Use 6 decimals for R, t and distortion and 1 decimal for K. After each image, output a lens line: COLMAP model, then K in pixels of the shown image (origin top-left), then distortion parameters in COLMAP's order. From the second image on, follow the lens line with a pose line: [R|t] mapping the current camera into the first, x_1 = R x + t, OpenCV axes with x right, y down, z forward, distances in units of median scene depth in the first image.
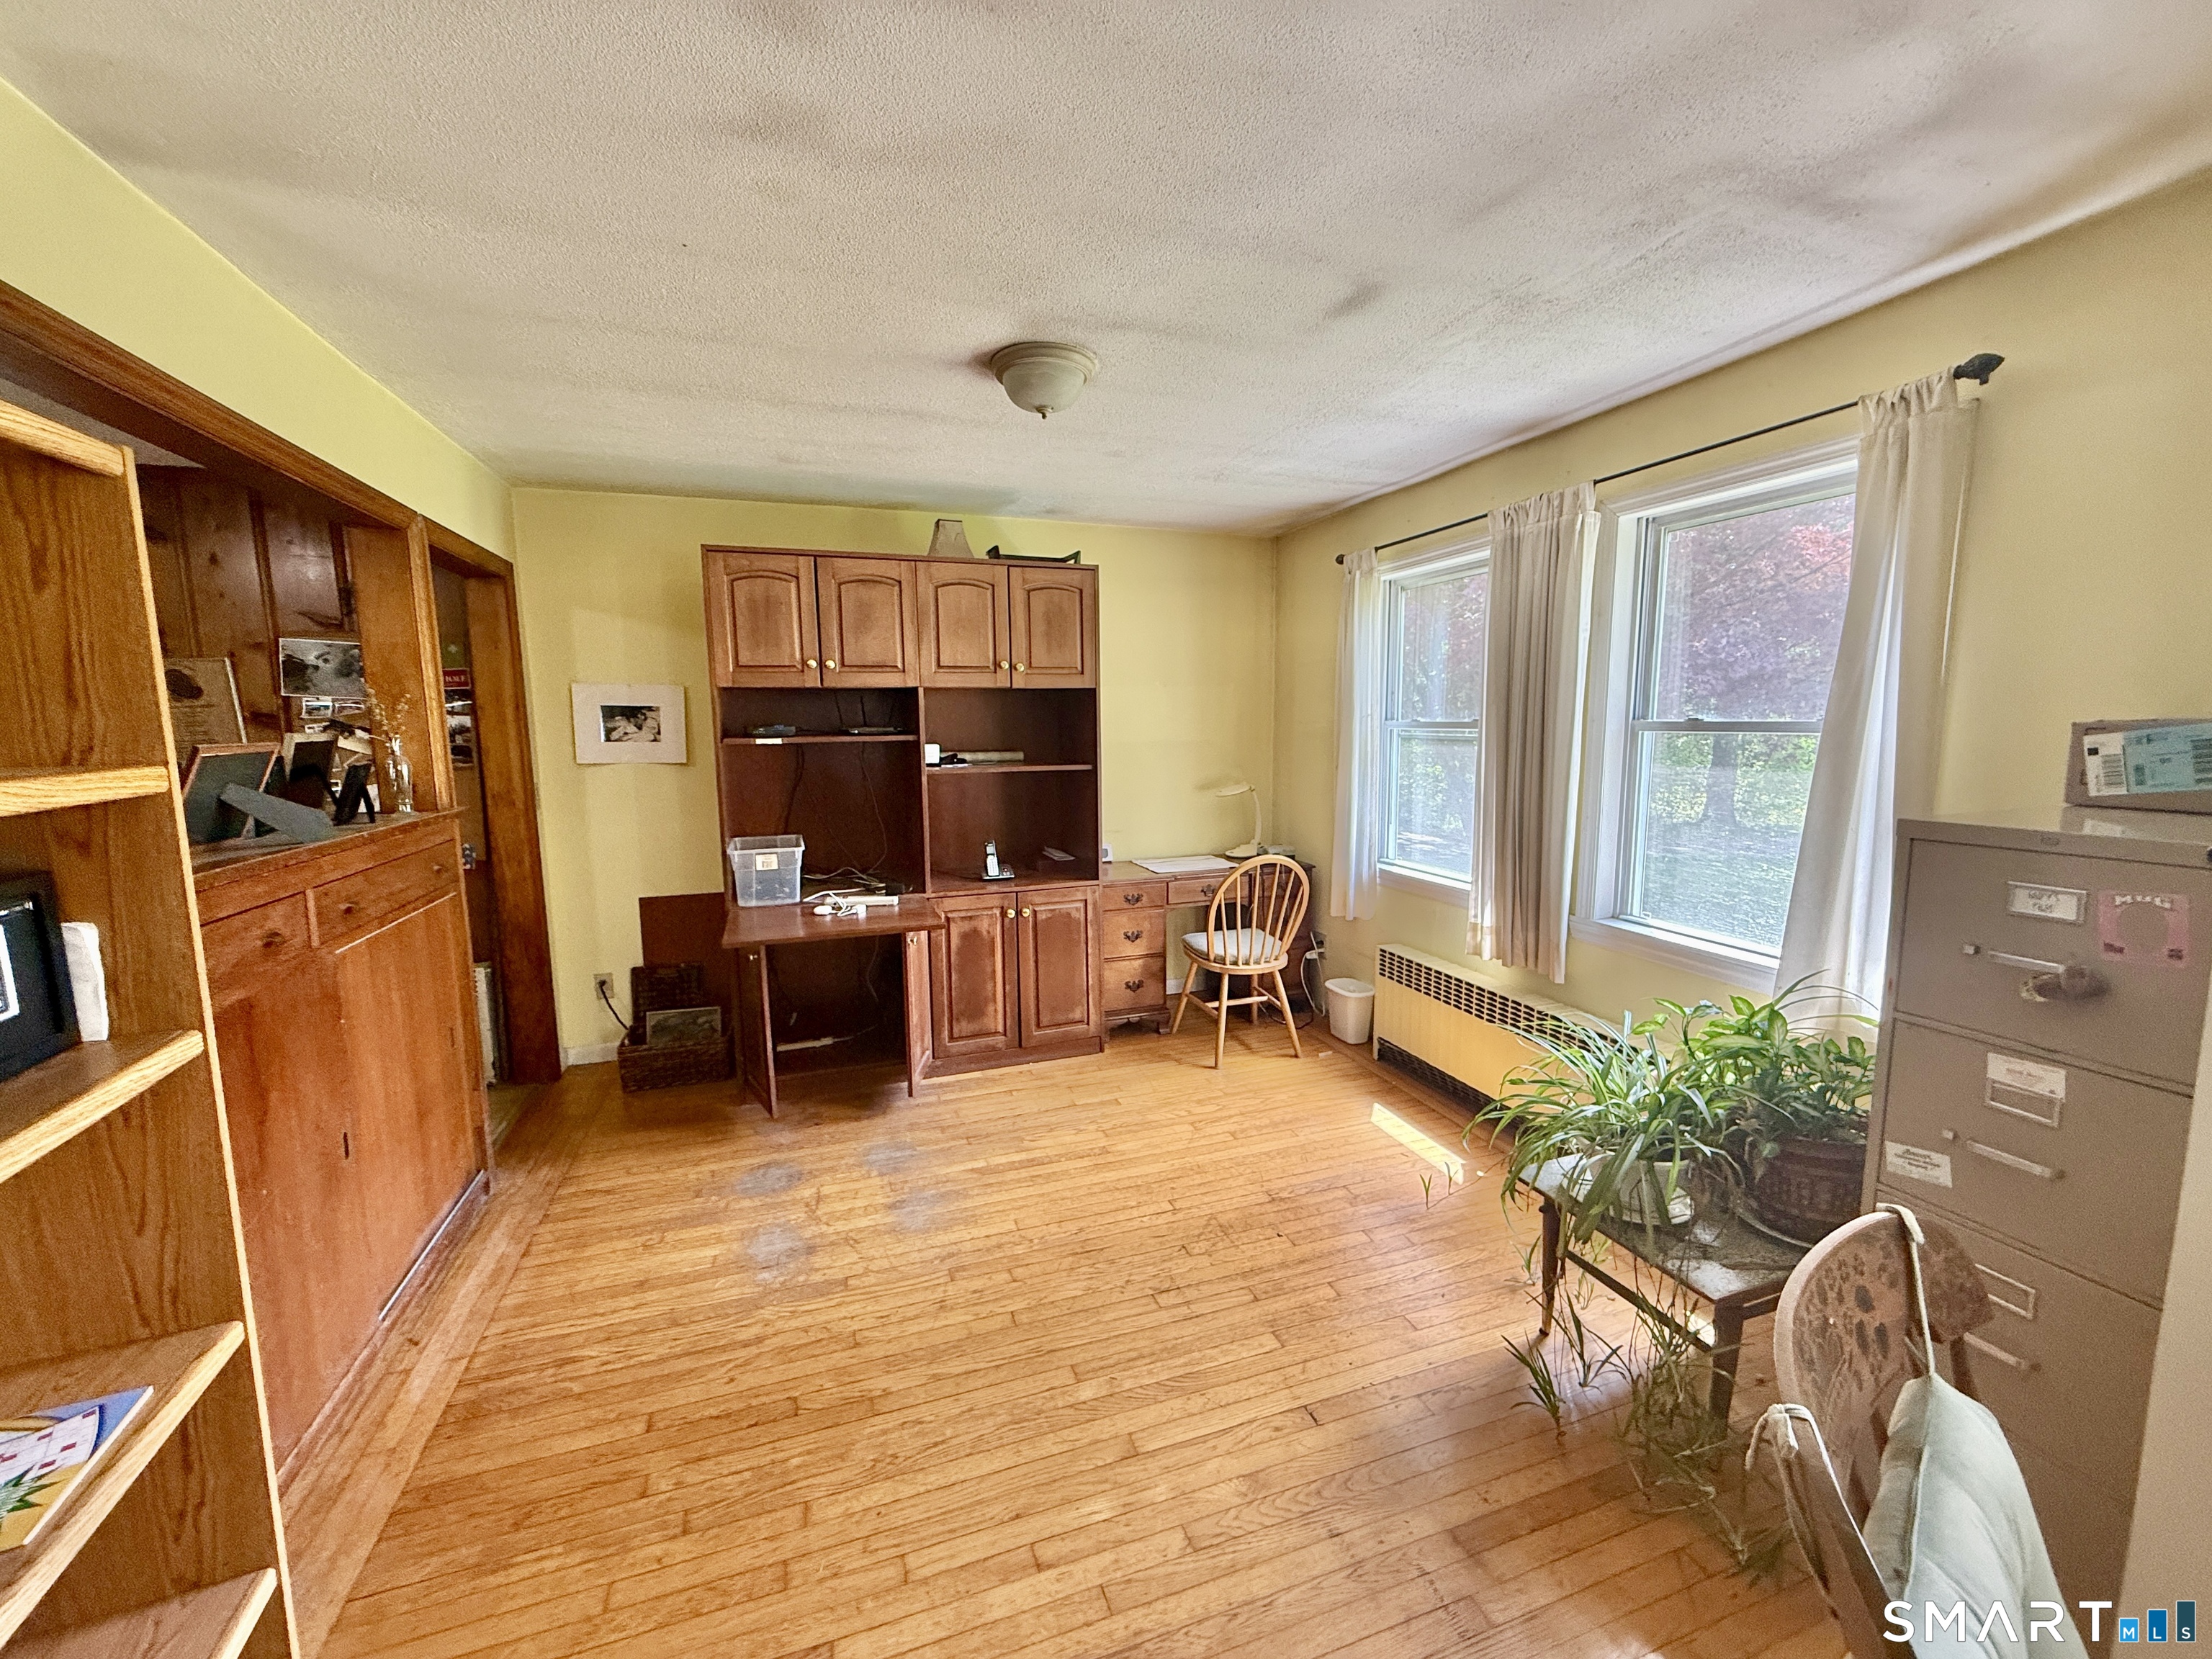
lens RADIAL K [[876.3, 0, 1106.3], [0, 876.3, 828.0], [0, 0, 1]] dist [0.000130, 0.001053]
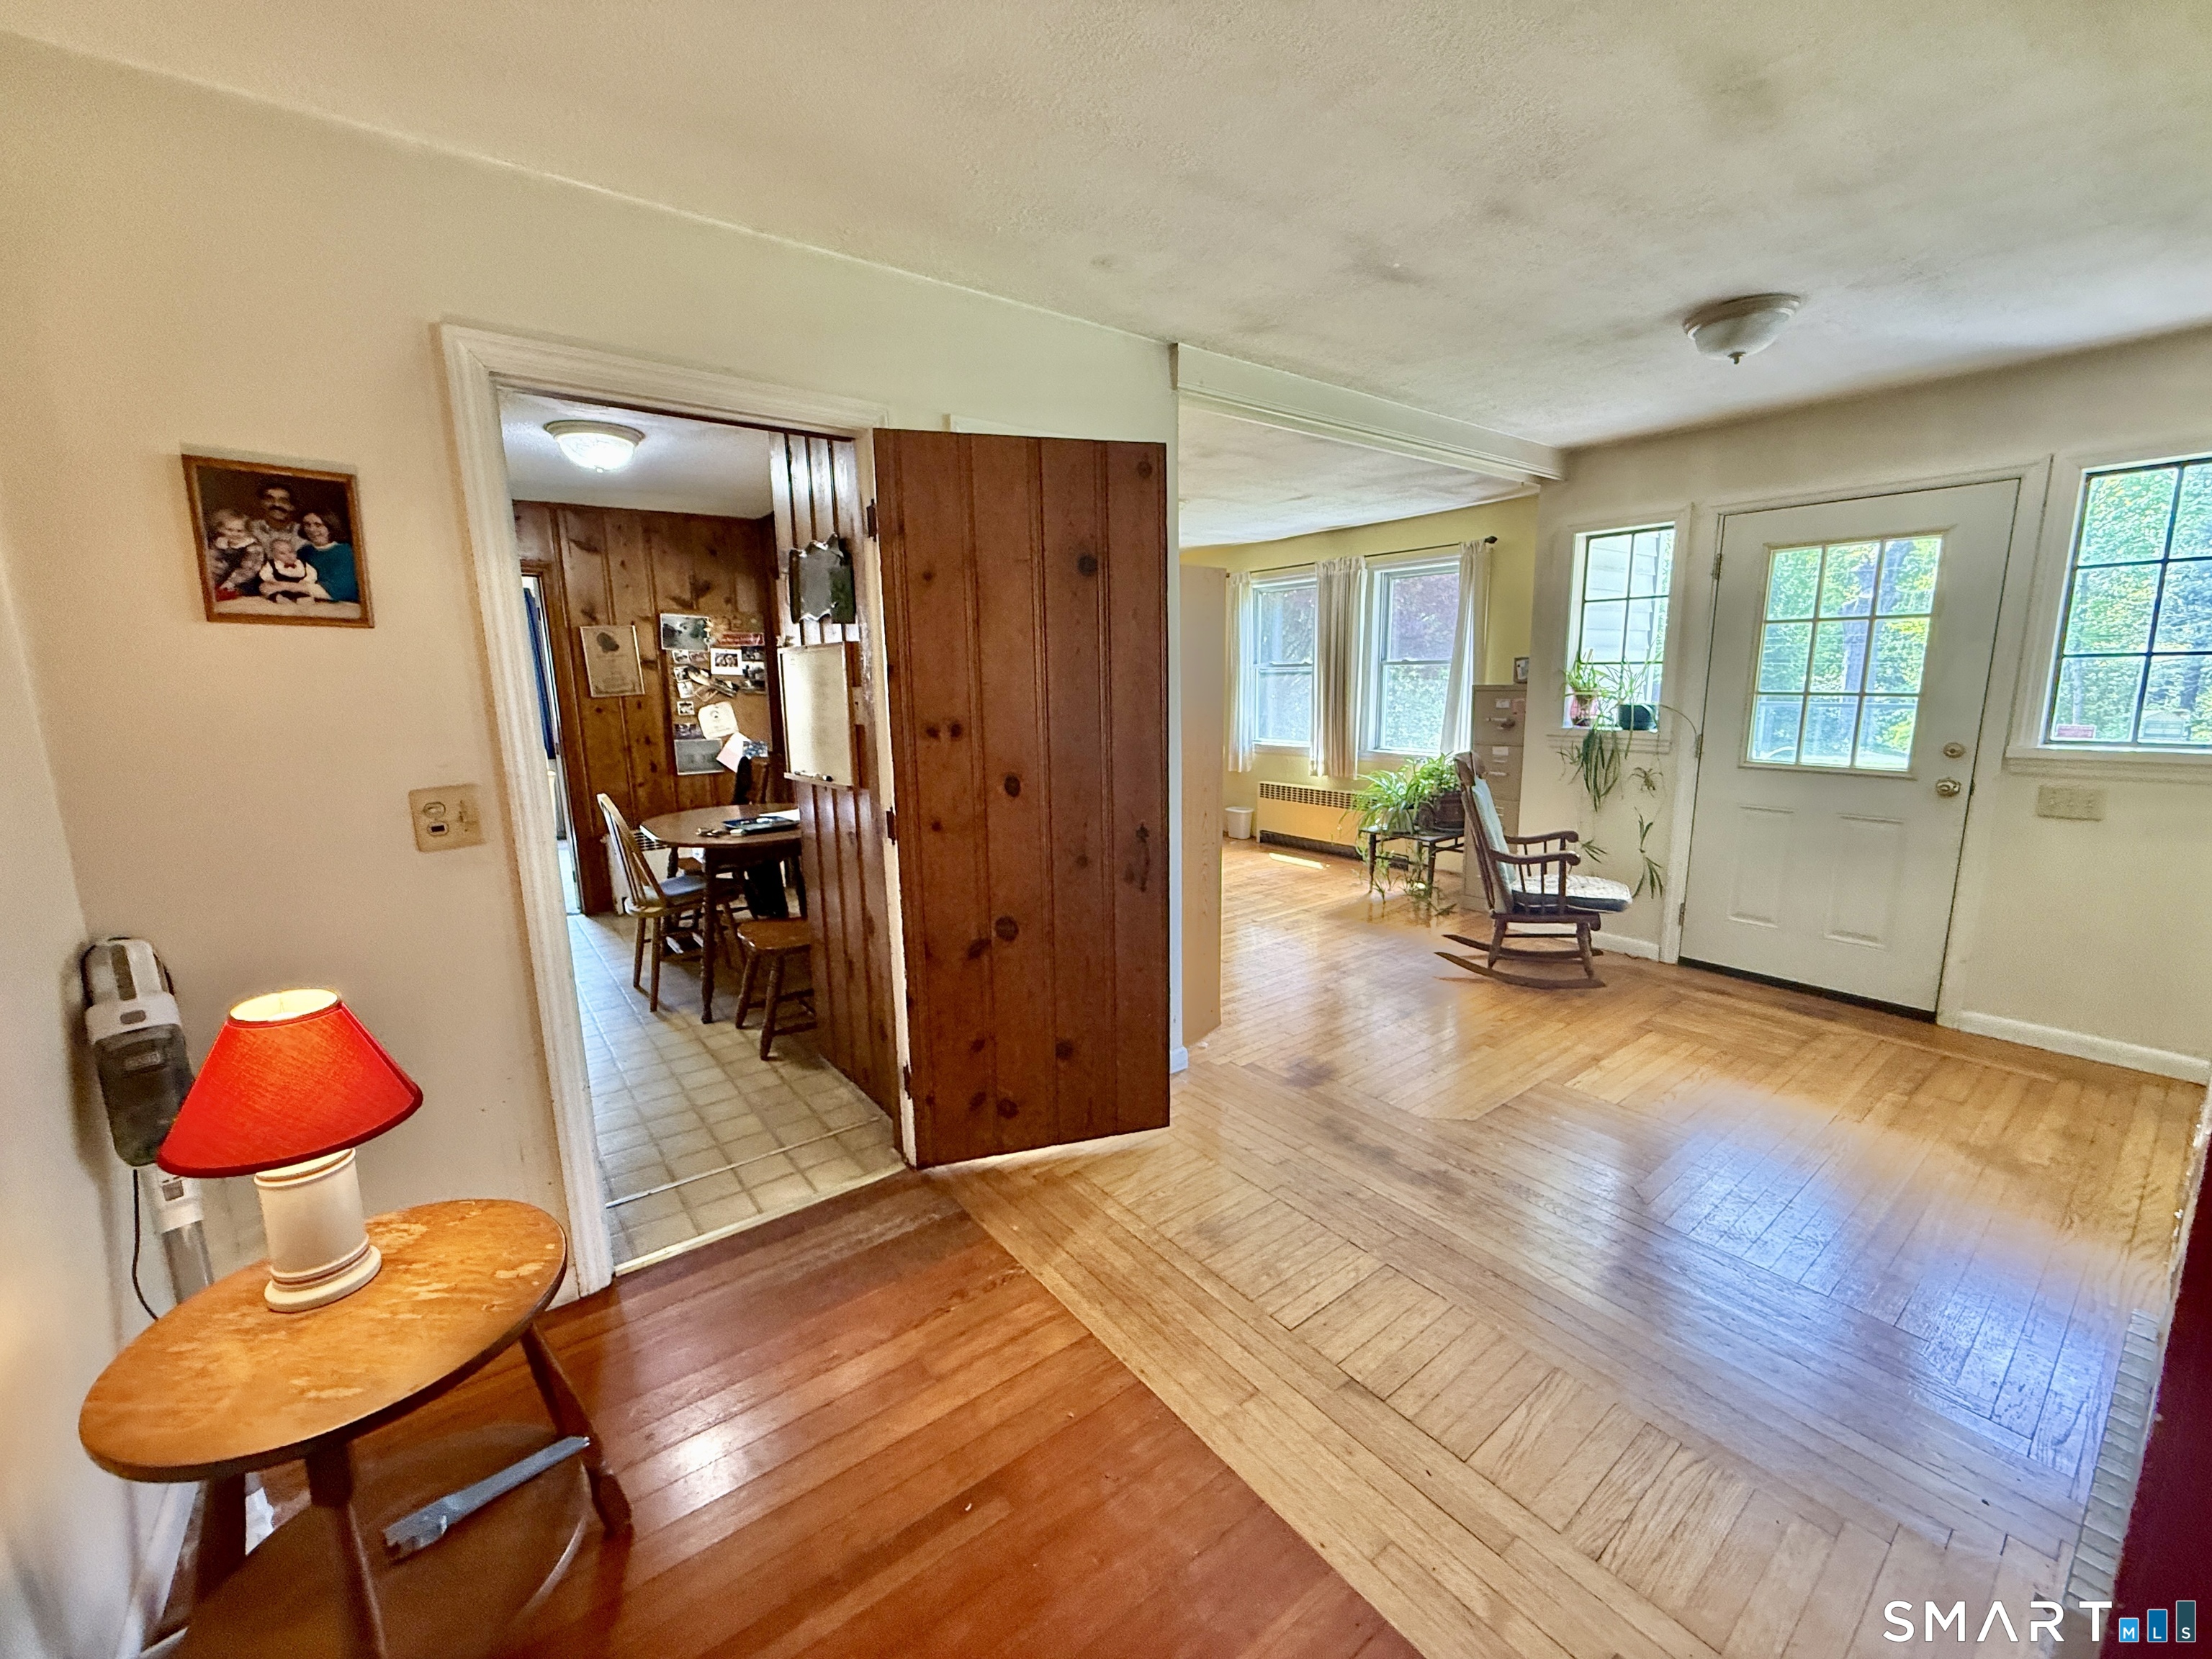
lens RADIAL K [[876.3, 0, 1102.8], [0, 876.3, 832.4], [0, 0, 1]] dist [0.000130, 0.001053]
pose [[0.949146, -0.063292, 0.308409, -0.770248], [0.047338, 0.997138, 0.058947, 0.144762], [-0.311257, -0.041350, 0.949426, -0.902691]]
